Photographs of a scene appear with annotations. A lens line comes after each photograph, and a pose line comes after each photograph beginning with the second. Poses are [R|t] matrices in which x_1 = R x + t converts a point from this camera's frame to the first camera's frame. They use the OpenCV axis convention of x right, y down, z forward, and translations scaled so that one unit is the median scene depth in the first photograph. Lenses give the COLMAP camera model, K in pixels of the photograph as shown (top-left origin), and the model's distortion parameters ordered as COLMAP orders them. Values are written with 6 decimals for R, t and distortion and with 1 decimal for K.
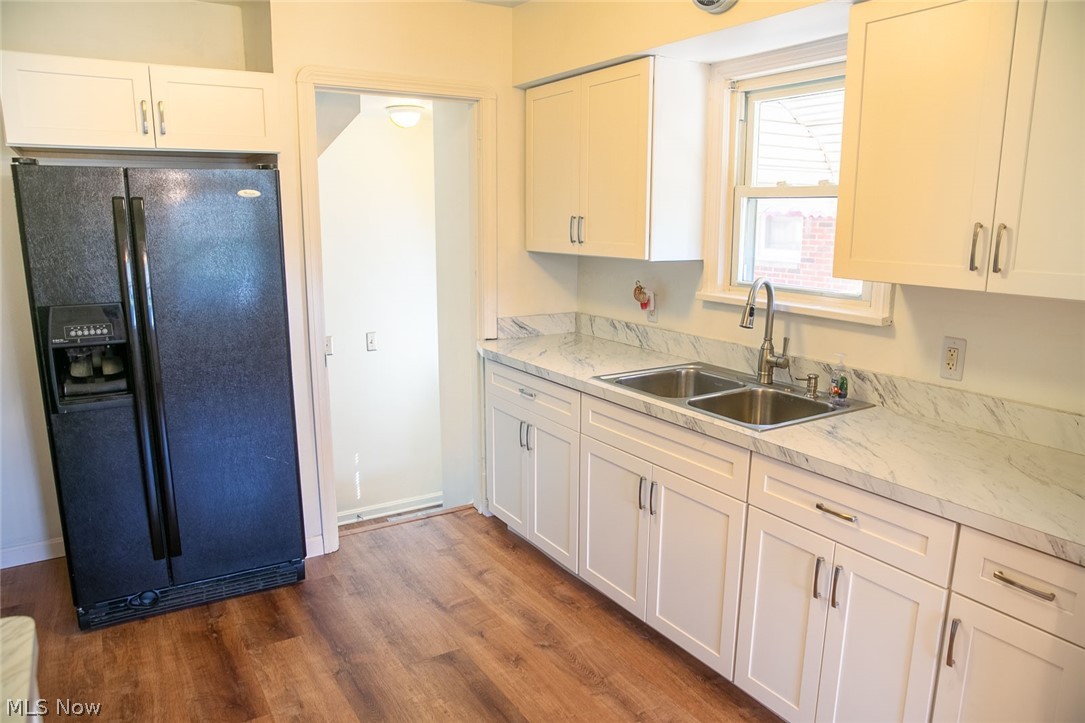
lens RADIAL K [[743.1, 0, 542.5], [0, 743.1, 361.5], [0, 0, 1]] dist [-0.000140, 0.001896]
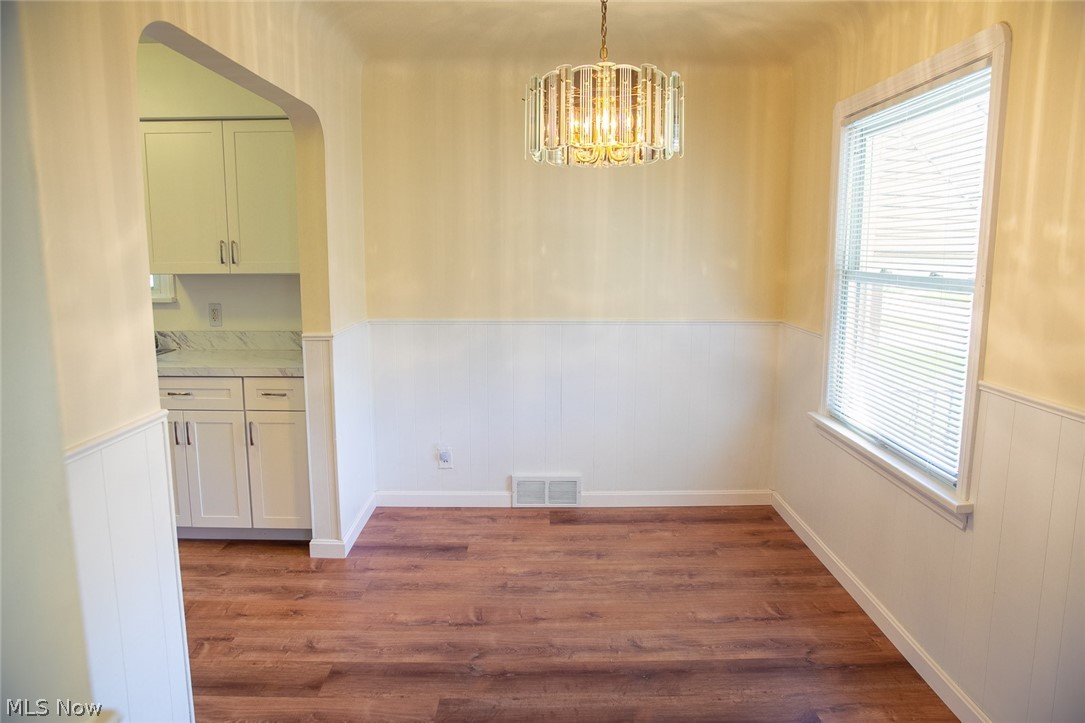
lens RADIAL K [[743.1, 0, 542.5], [0, 743.1, 361.5], [0, 0, 1]] dist [-0.000140, 0.001896]
pose [[0.537628, -0.138551, 0.831721, -0.642556], [0.169963, 0.983967, 0.054048, 0.169880], [-0.825875, 0.112304, 0.552556, -0.775121]]
